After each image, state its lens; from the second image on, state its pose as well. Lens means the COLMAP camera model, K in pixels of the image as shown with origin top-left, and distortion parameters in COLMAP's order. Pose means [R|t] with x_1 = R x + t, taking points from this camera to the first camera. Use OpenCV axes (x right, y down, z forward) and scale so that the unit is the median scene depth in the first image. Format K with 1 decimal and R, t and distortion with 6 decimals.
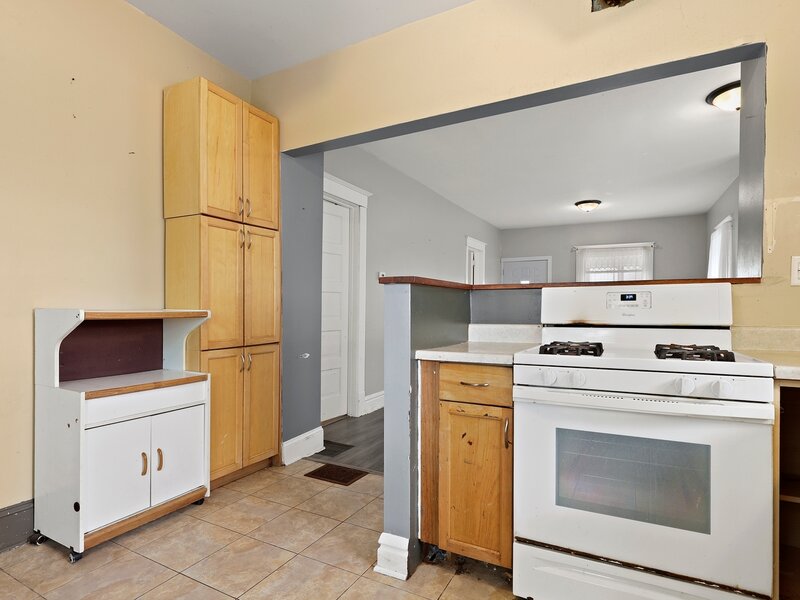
lens RADIAL K [[432.0, 0, 402.4], [0, 432.0, 306.3], [0, 0, 1]] dist [-0.008371, -0.000506]
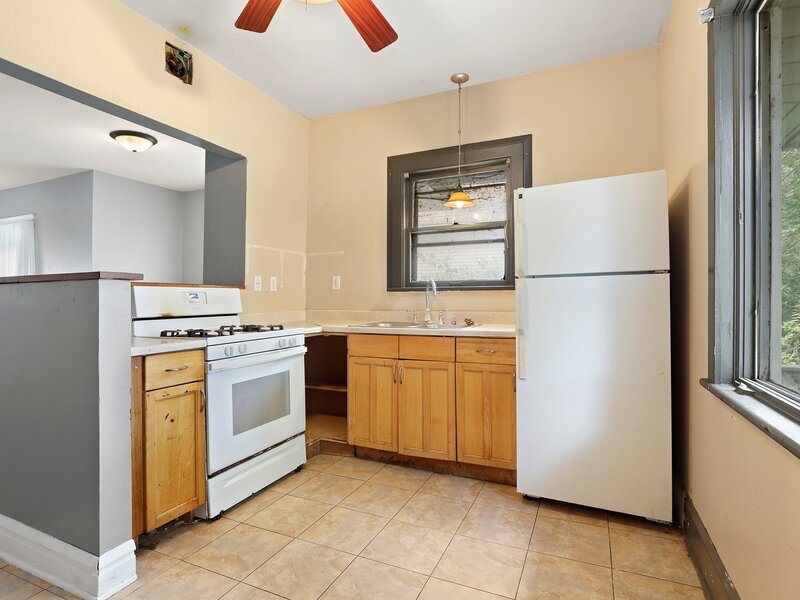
lens RADIAL K [[415.0, 0, 402.5], [0, 415.0, 302.2], [0, 0, 1]] dist [-0.010780, -0.000520]
pose [[-0.056460, -0.002004, 0.998403, -1.009028], [0.003506, 0.999991, 0.002205, -0.001209], [-0.998399, 0.003625, -0.056452, 0.456862]]
